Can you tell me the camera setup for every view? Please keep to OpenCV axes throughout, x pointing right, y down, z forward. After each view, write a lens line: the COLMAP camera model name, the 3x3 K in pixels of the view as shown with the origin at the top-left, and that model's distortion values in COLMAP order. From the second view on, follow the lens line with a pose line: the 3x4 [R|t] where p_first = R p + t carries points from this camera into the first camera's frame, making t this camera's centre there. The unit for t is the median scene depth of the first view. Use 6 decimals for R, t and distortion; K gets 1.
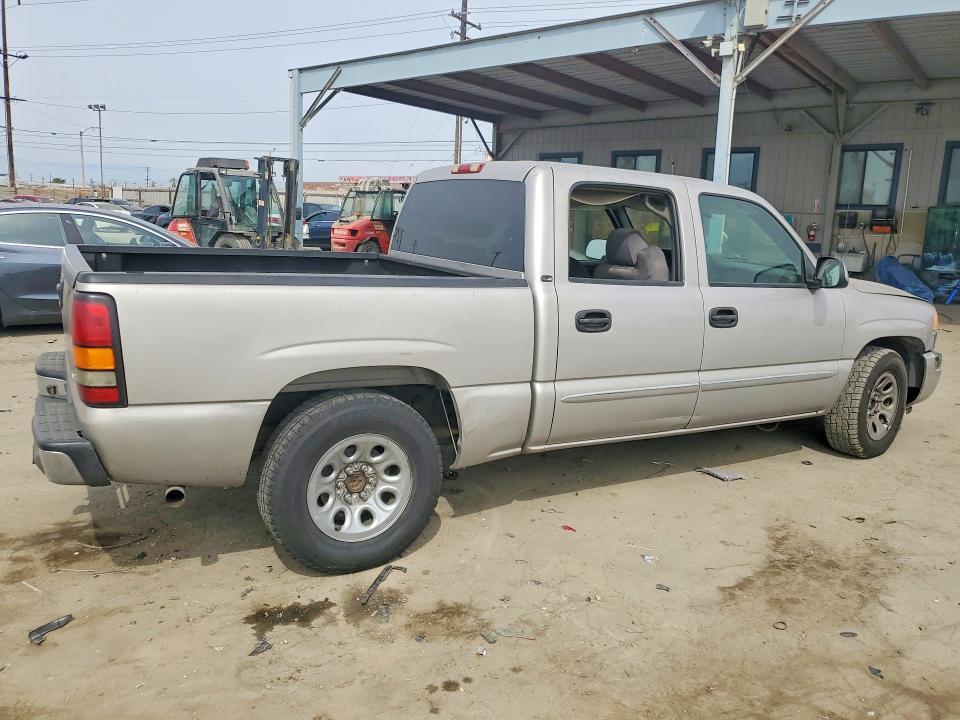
lens RADIAL K [[782.8, 0, 480.0], [0, 782.8, 360.0], [0, 0, 1]] dist [0.012748, 0.013419]
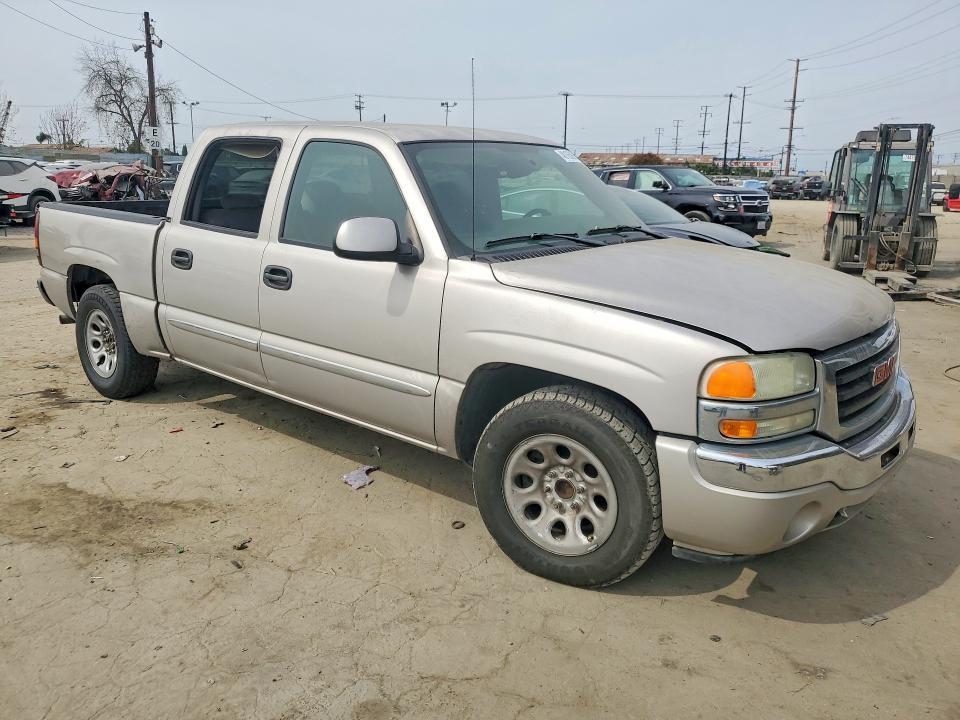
lens RADIAL K [[782.8, 0, 480.0], [0, 782.8, 360.0], [0, 0, 1]] dist [0.012748, 0.013419]
pose [[0.306491, 0.185412, -0.933641, 1.416461], [-0.180091, 0.974426, 0.134393, -0.141847], [0.934682, 0.126950, 0.332044, 1.063665]]
